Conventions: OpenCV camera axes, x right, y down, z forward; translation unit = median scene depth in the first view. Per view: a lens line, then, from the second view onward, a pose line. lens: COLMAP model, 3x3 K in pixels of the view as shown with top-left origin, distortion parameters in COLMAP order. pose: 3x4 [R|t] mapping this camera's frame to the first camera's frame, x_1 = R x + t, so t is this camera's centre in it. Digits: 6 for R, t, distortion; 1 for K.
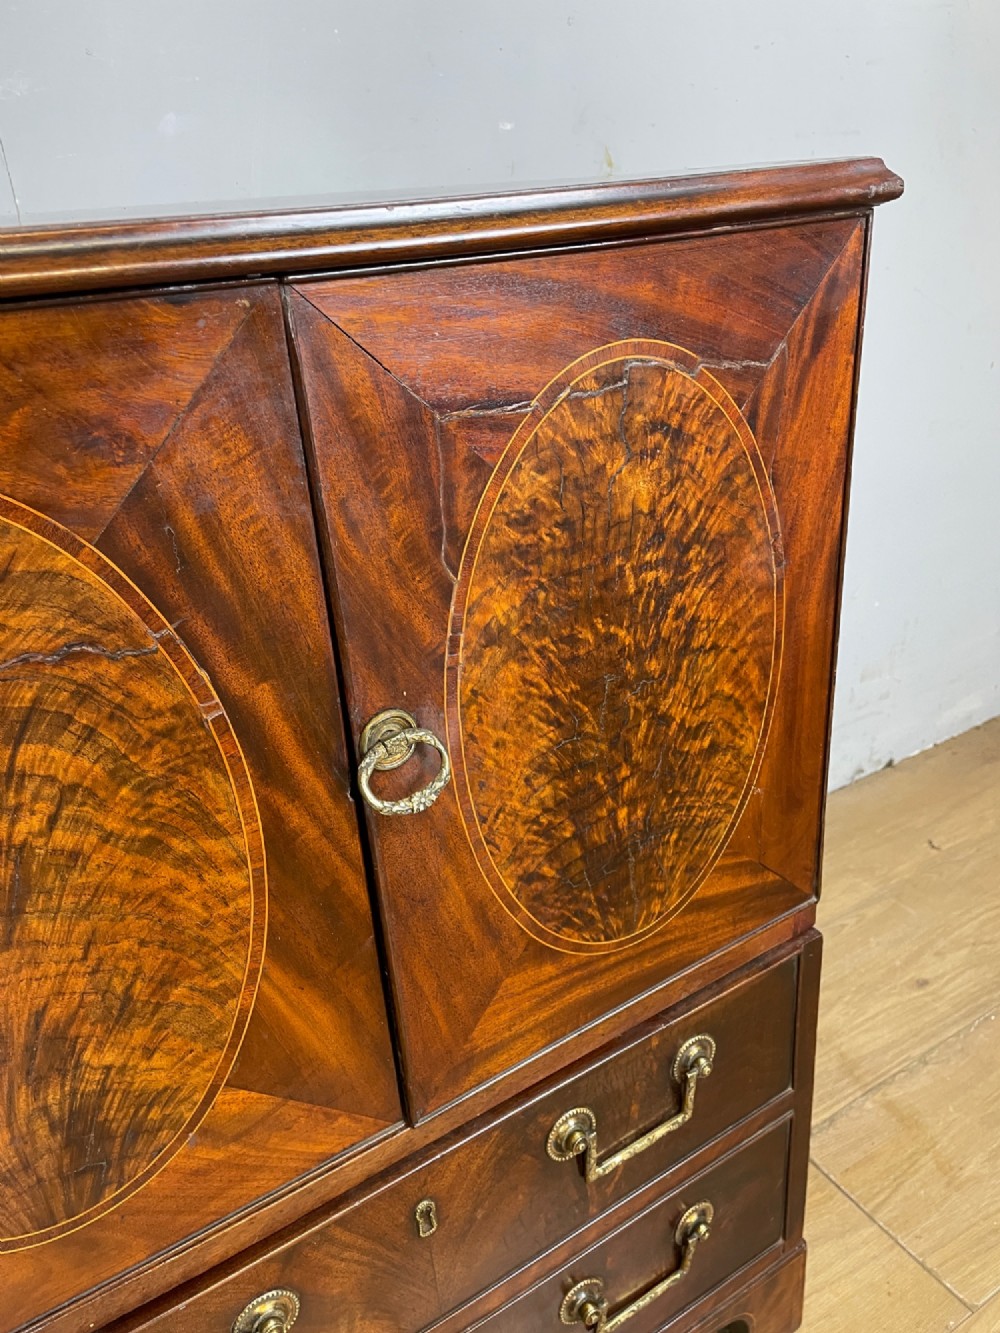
lens RADIAL K [[1013.9, 0, 516.1], [0, 1013.9, 665.1], [0, 0, 1]] dist [0.092093, -0.121477]
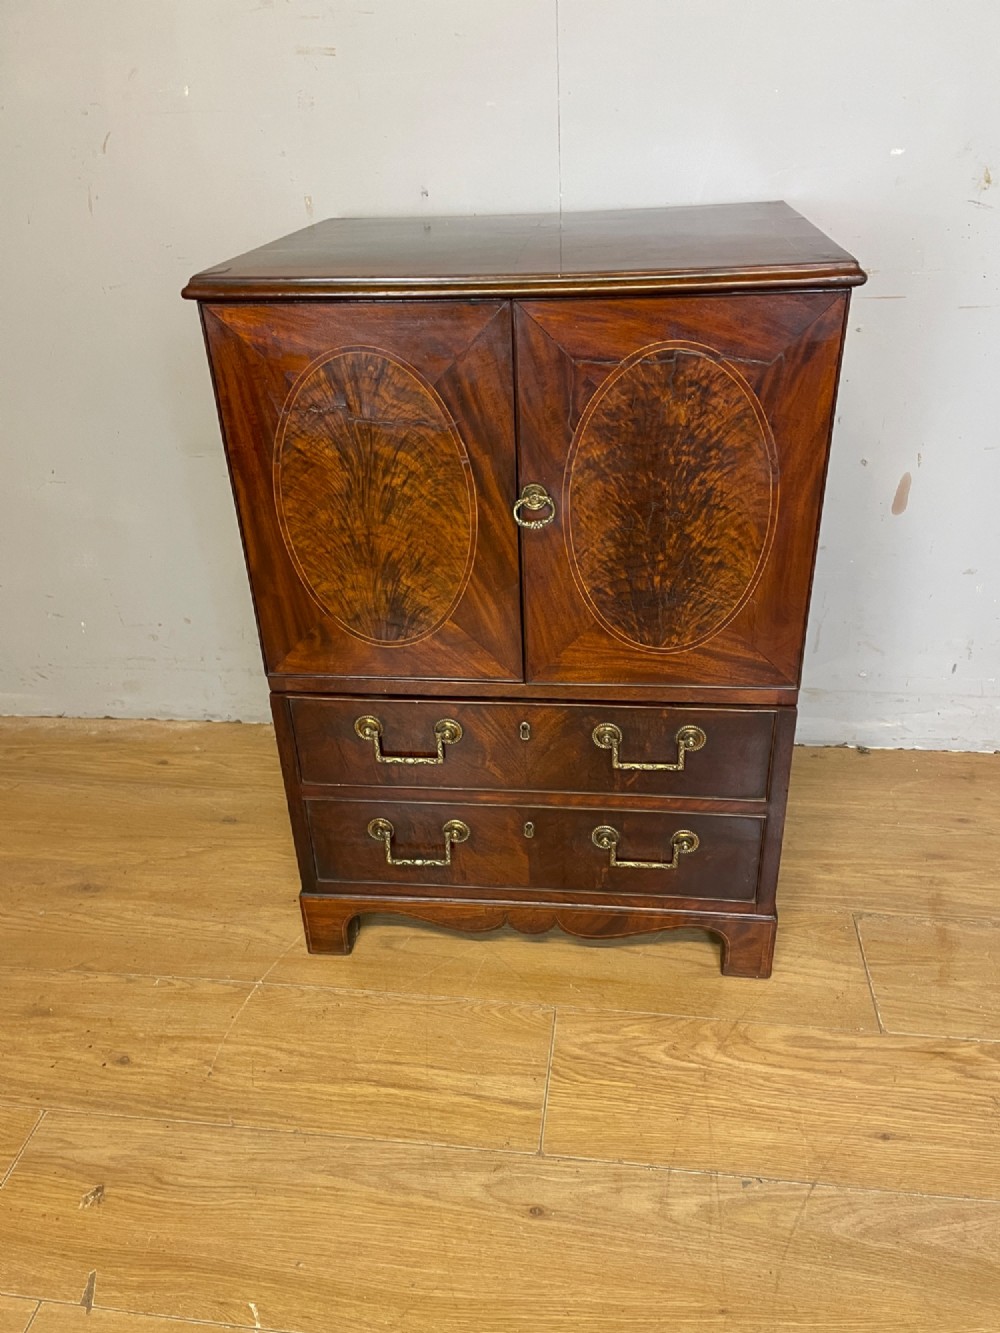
lens RADIAL K [[1013.9, 0, 505.1], [0, 1013.9, 672.5], [0, 0, 1]] dist [0.092093, -0.121477]
pose [[0.775004, 0.345686, -0.529028, 1.088779], [-0.277863, 0.938265, 0.206039, -0.008437], [0.567593, -0.012683, 0.823212, -0.877485]]
